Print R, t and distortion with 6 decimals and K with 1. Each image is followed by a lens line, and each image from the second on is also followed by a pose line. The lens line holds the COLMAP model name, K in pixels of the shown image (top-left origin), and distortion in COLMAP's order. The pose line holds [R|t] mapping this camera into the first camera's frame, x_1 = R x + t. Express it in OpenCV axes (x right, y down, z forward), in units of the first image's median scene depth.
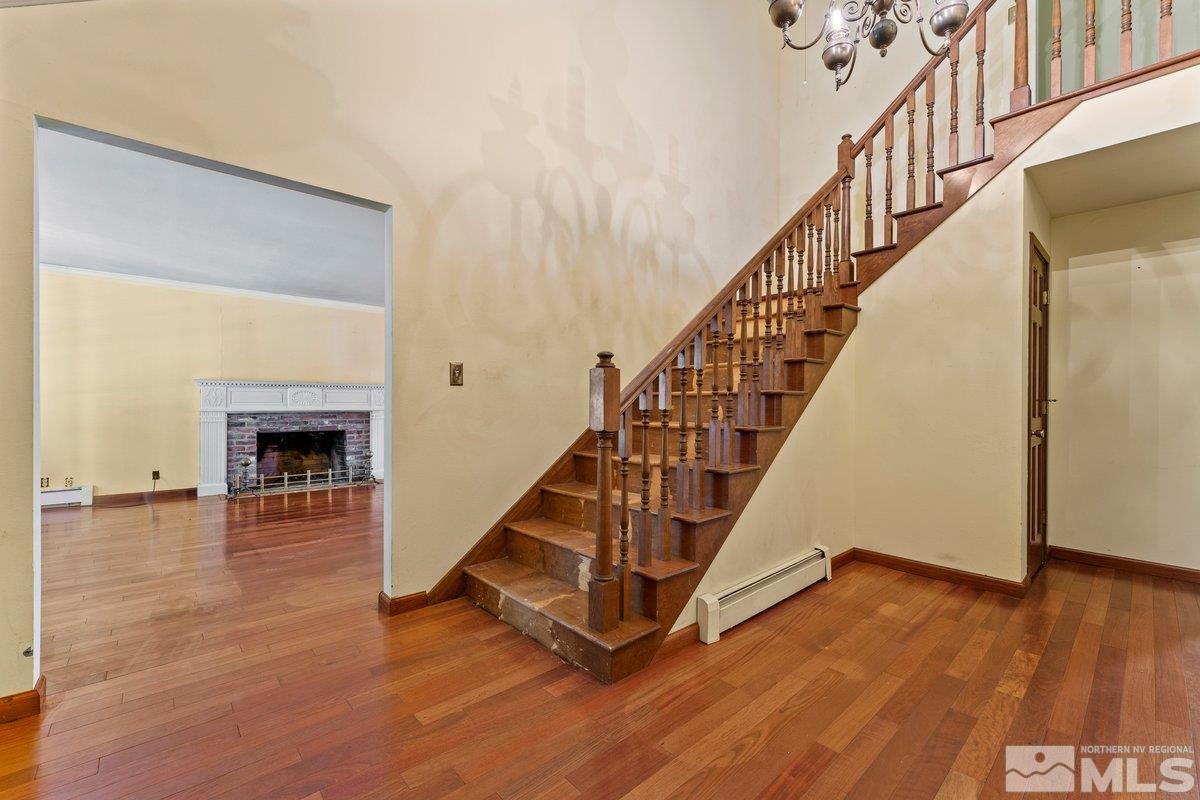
lens RADIAL K [[497.2, 0, 605.4], [0, 497.2, 397.5], [0, 0, 1]] dist [-0.001267, -0.000119]
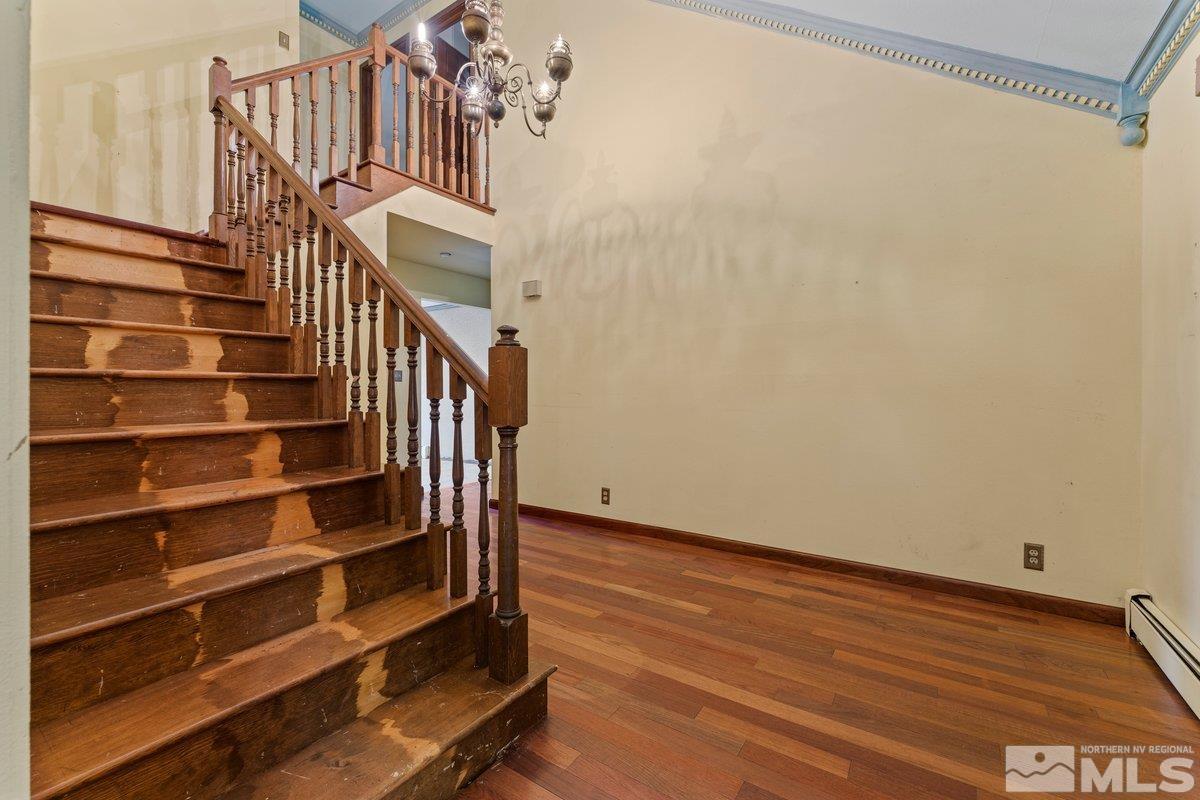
lens RADIAL K [[497.2, 0, 605.4], [0, 497.2, 397.5], [0, 0, 1]] dist [-0.001267, -0.000119]
pose [[-0.230223, -0.016562, 0.972997, -0.748755], [-0.002834, 0.999862, 0.016349, 0.009238], [-0.973134, 0.001007, -0.230238, 0.967562]]
